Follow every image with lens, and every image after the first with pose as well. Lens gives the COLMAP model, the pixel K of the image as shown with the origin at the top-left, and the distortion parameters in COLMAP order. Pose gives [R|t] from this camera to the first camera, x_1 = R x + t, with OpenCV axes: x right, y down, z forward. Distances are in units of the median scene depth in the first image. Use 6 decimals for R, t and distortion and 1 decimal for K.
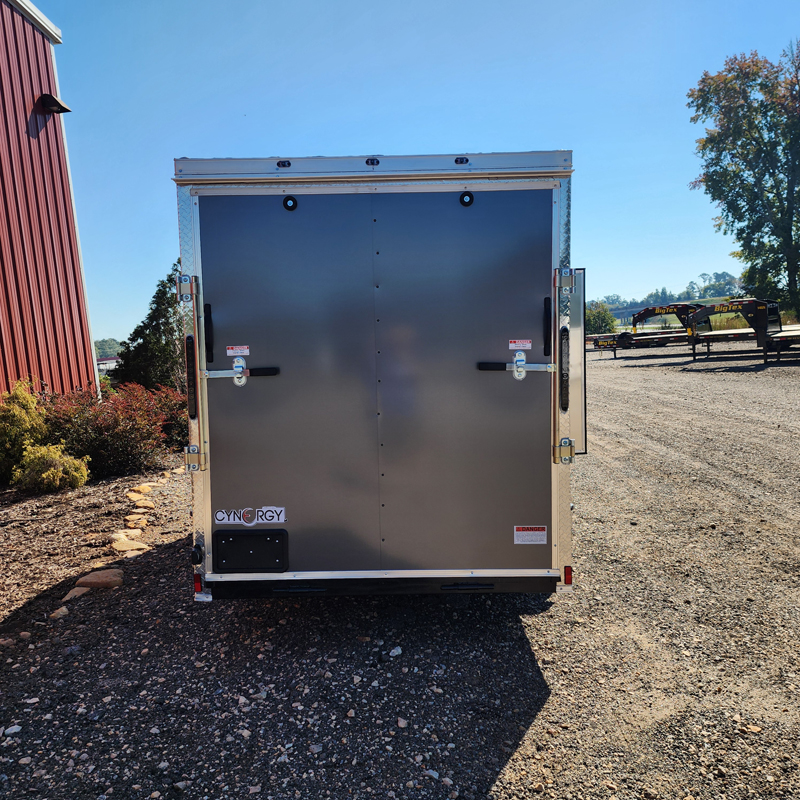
lens RADIAL K [[721.9, 0, 400.0], [0, 721.9, 400.0], [0, 0, 1]] dist [0.048944, -0.019335]
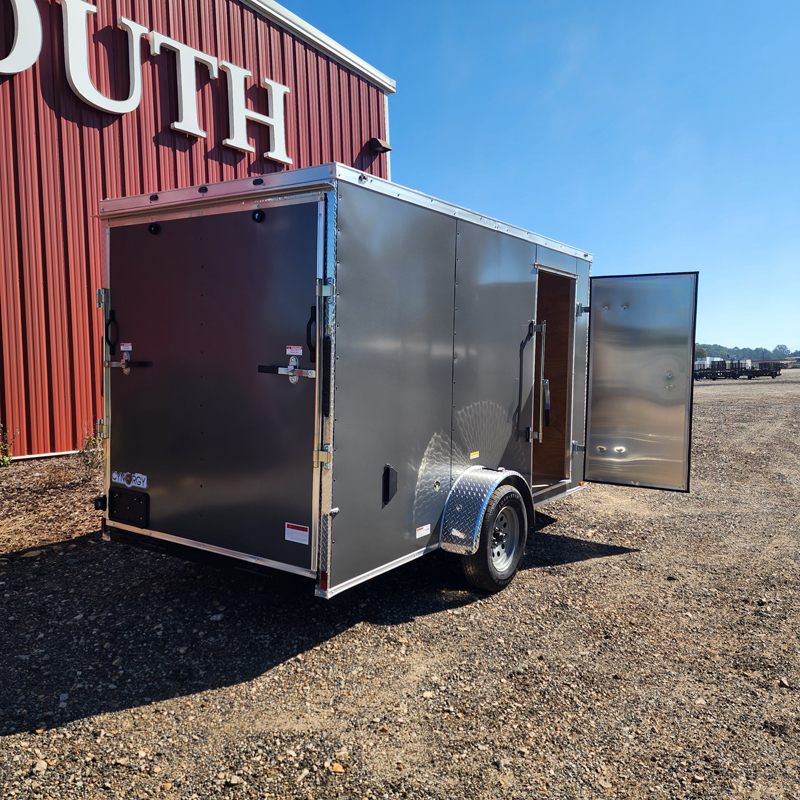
lens RADIAL K [[716.6, 0, 390.7], [0, 716.6, 394.2], [0, 0, 1]] dist [0.054215, -0.018782]
pose [[0.823118, 0.071029, -0.563411, 0.855348], [-0.082309, 0.996592, 0.005391, -0.029972], [0.561874, 0.041936, 0.826159, 0.214119]]
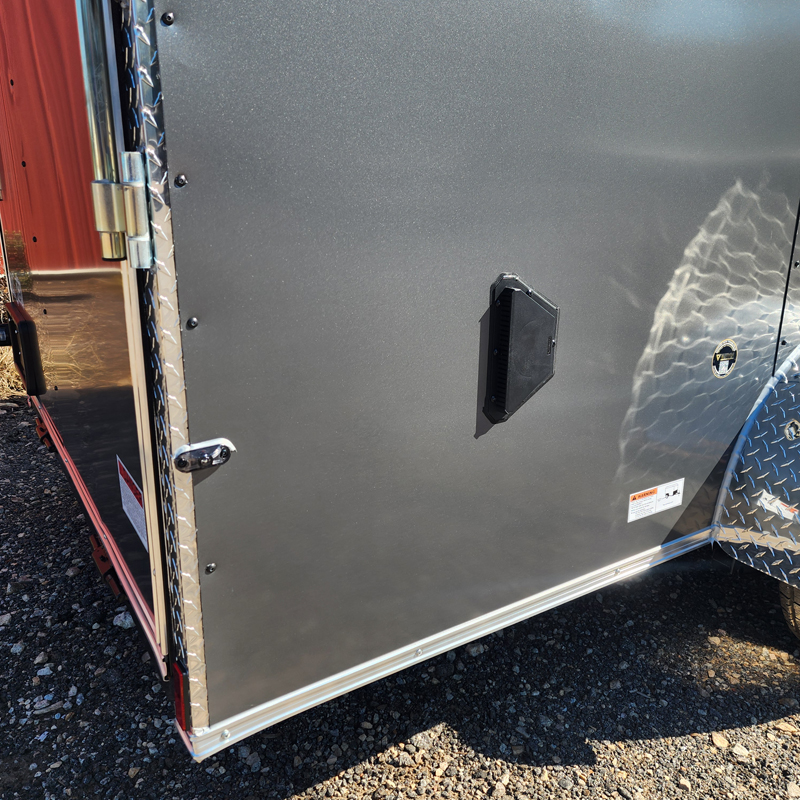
lens RADIAL K [[721.9, 0, 400.0], [0, 721.9, 400.0], [0, 0, 1]] dist [0.048944, -0.019335]
pose [[0.528674, 0.273790, -0.803457, 0.462342], [-0.087009, 0.959045, 0.269558, 0.057096], [0.844354, -0.072601, 0.530845, 0.933443]]
